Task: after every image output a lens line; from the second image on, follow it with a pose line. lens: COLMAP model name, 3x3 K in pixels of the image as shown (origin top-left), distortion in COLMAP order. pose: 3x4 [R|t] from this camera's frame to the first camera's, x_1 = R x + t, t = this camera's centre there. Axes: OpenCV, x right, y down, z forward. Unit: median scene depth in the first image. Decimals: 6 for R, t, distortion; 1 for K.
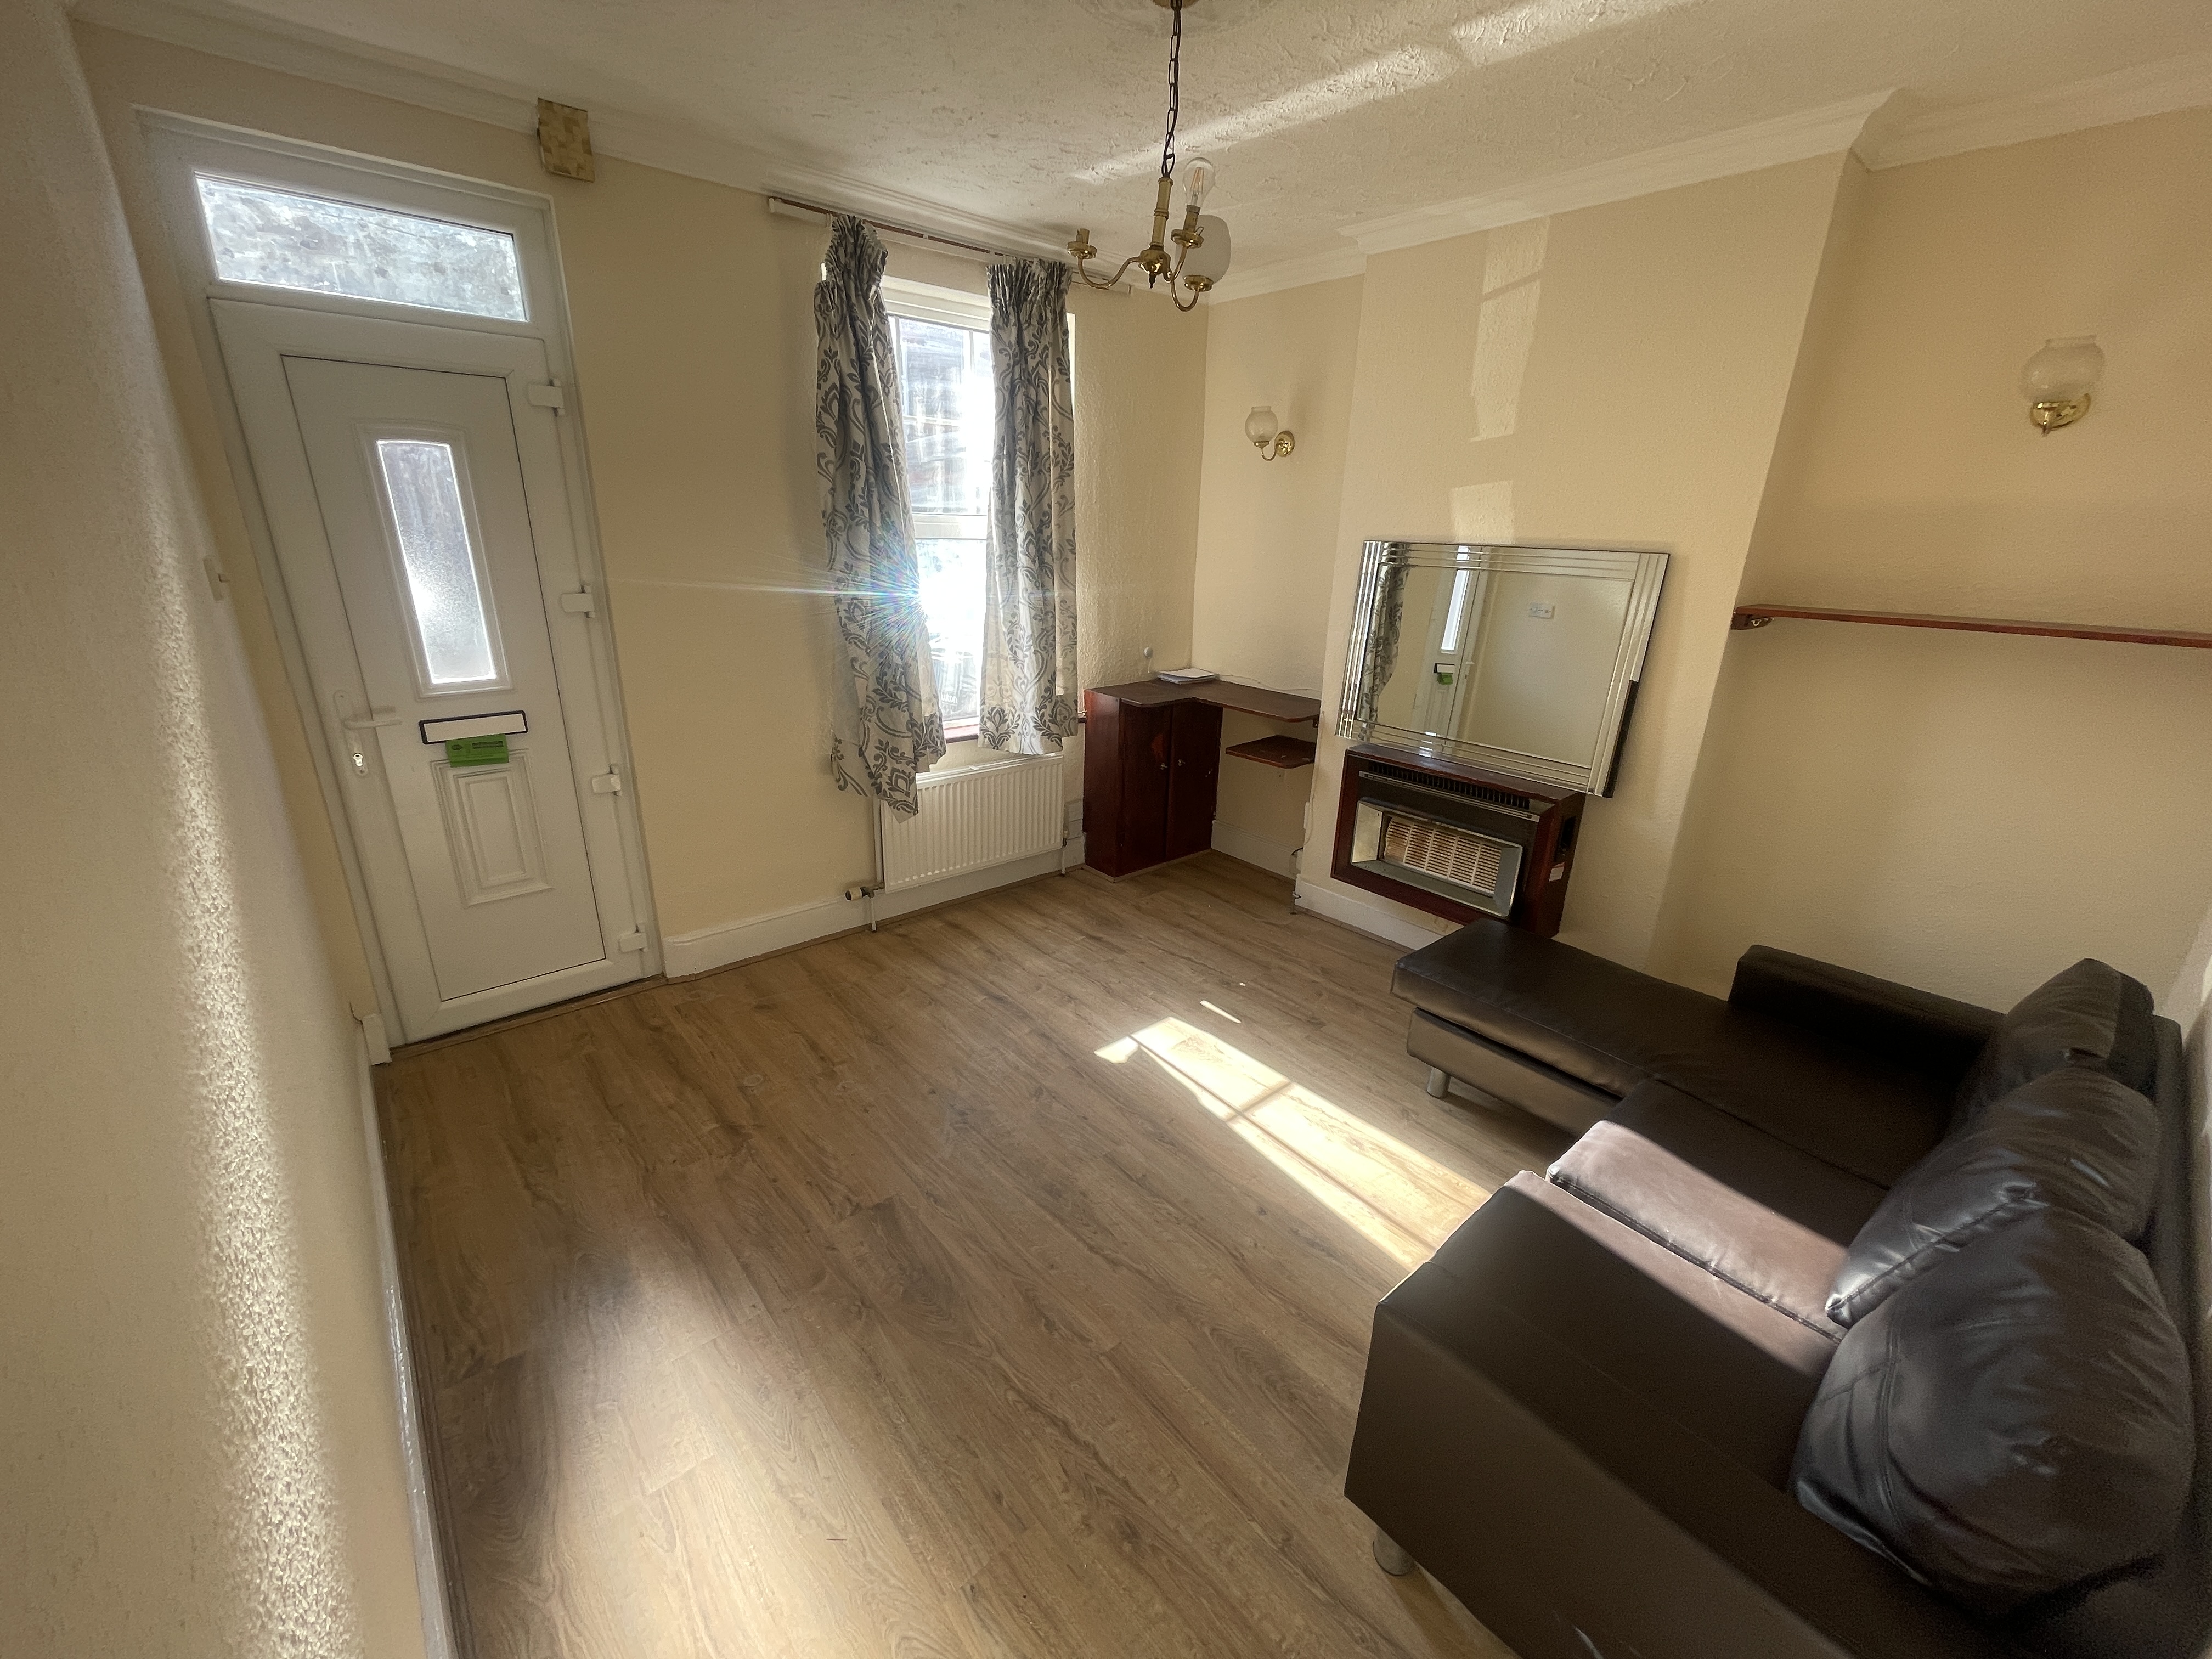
lens RADIAL K [[895.9, 0, 1100.9], [0, 895.9, 827.6], [0, 0, 1]] dist [0.007901, 0.000729]
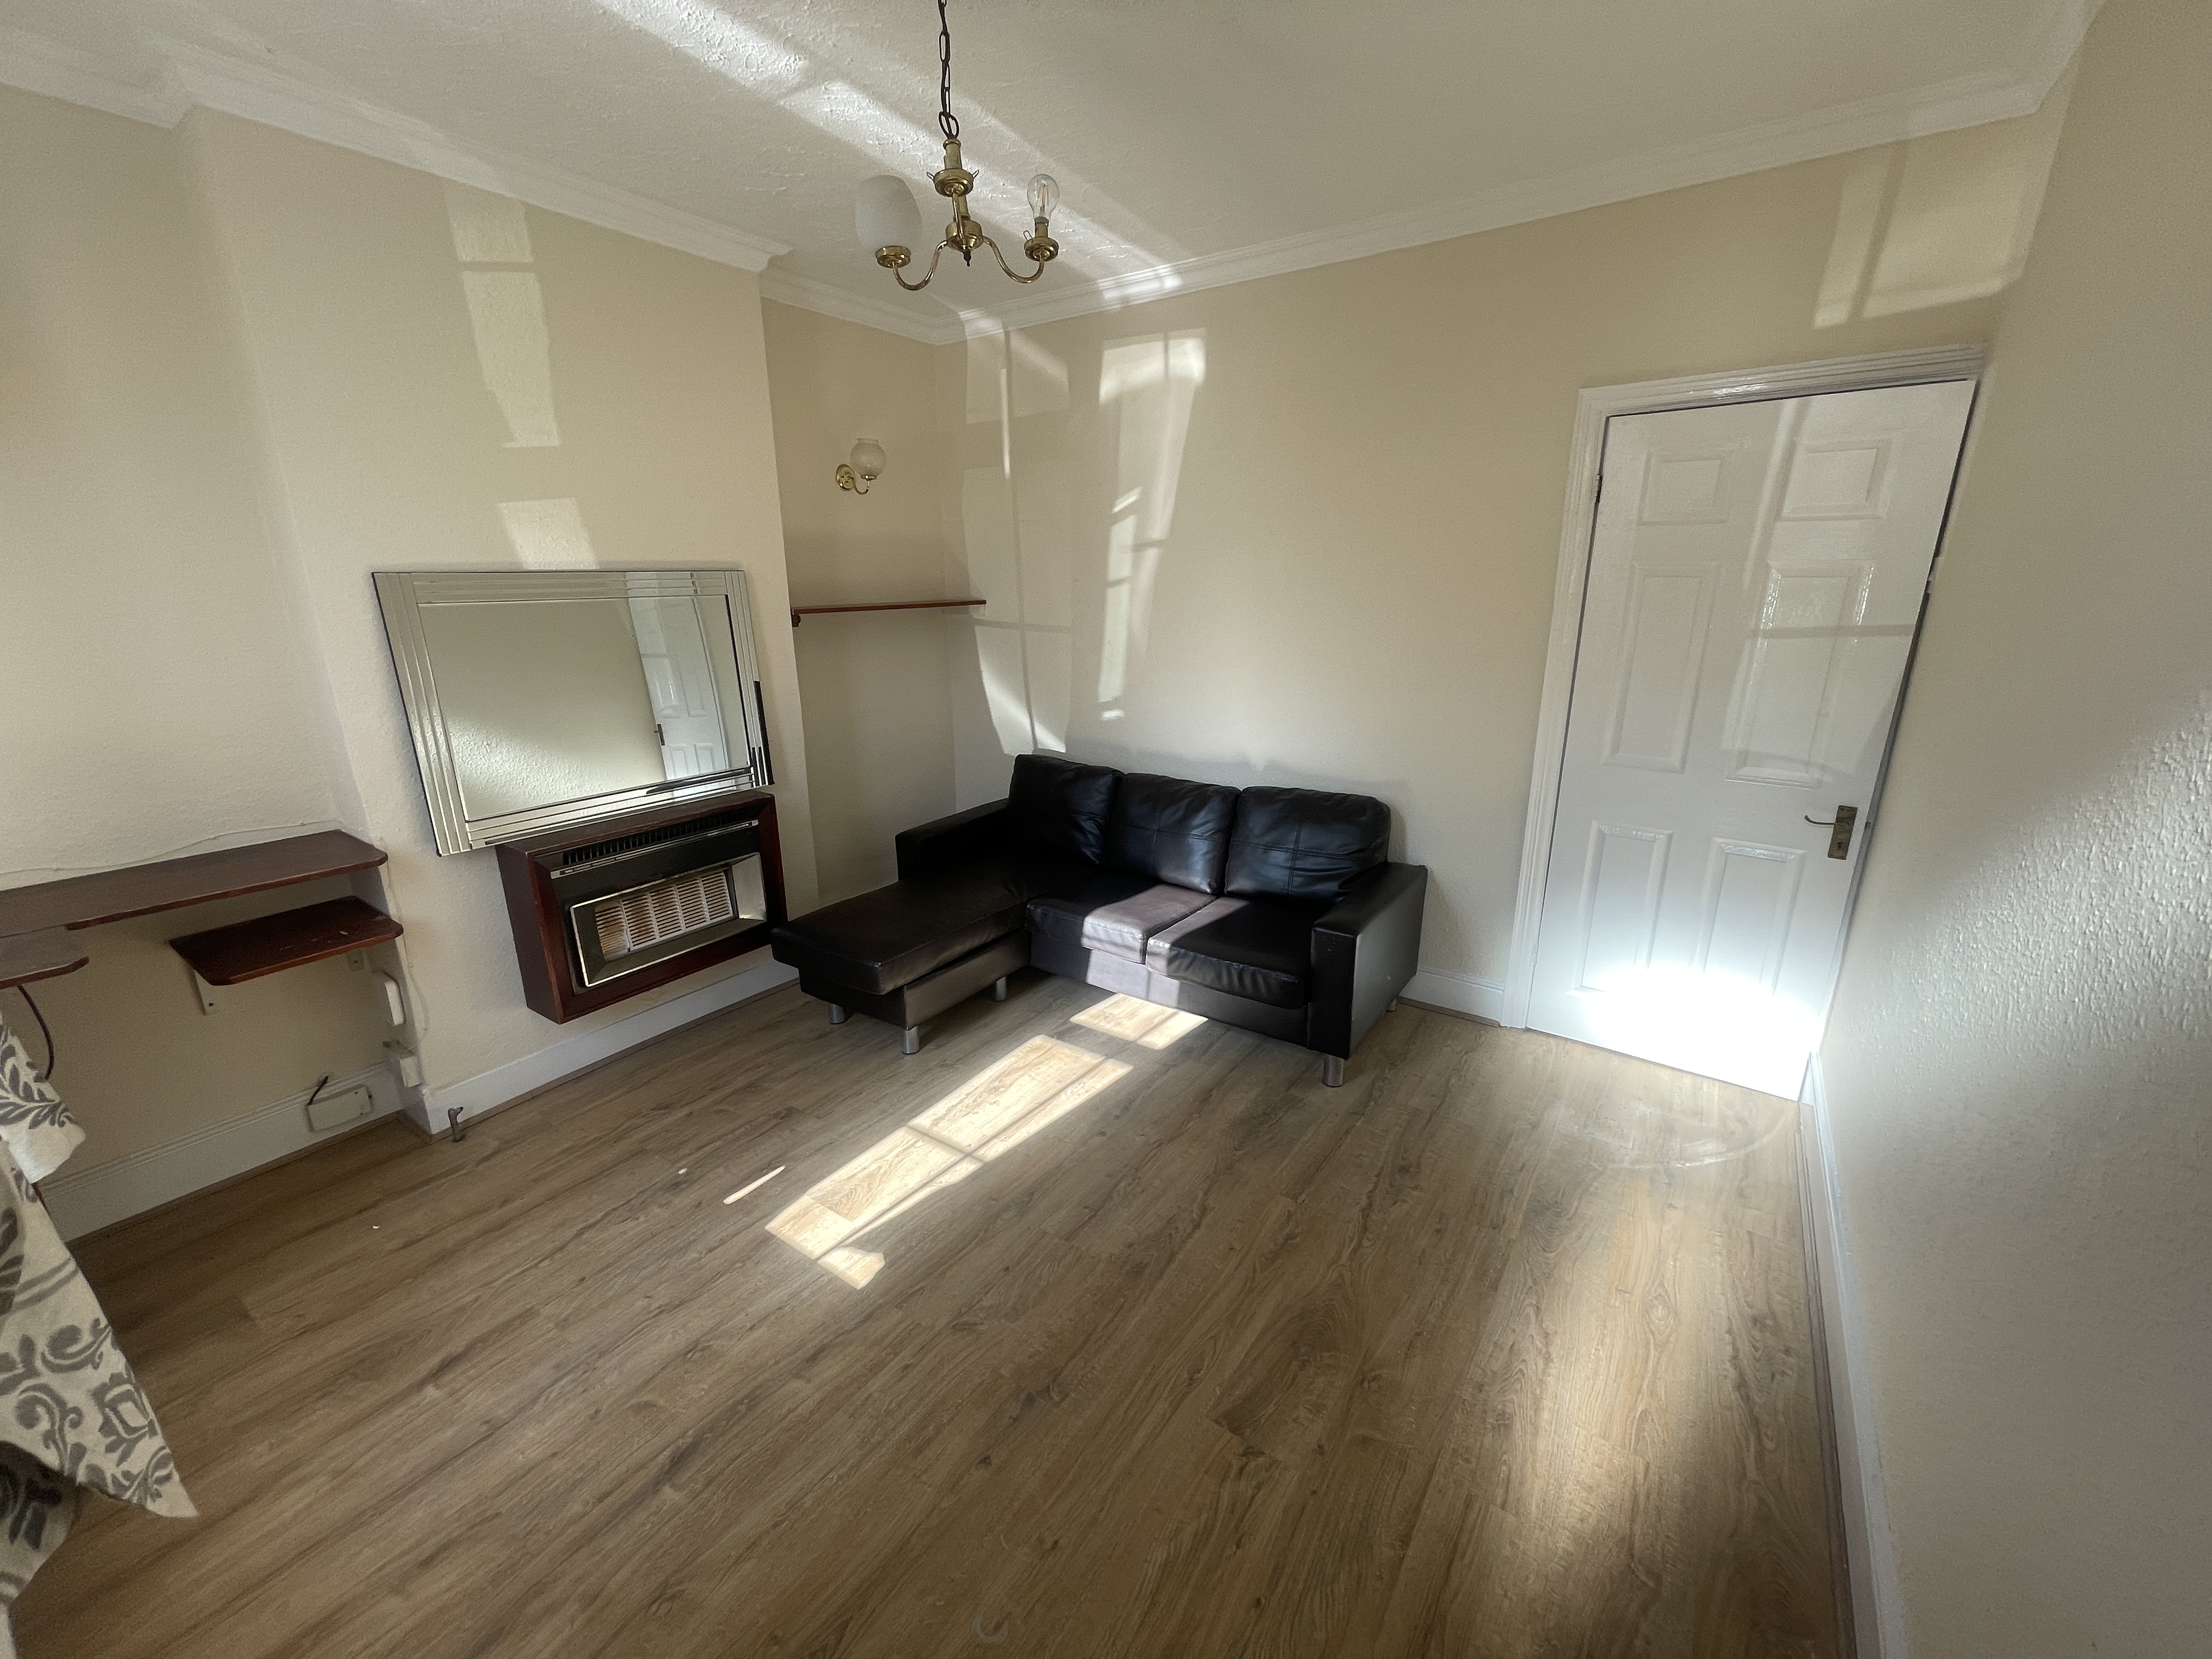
lens RADIAL K [[895.9, 0, 1098.2], [0, 895.9, 825.6], [0, 0, 1]] dist [0.007901, 0.000729]
pose [[-0.242857, -0.288379, 0.926206, -0.660247], [0.321249, 0.877006, 0.357294, -0.284279], [-0.915325, 0.384314, -0.120346, 0.850645]]
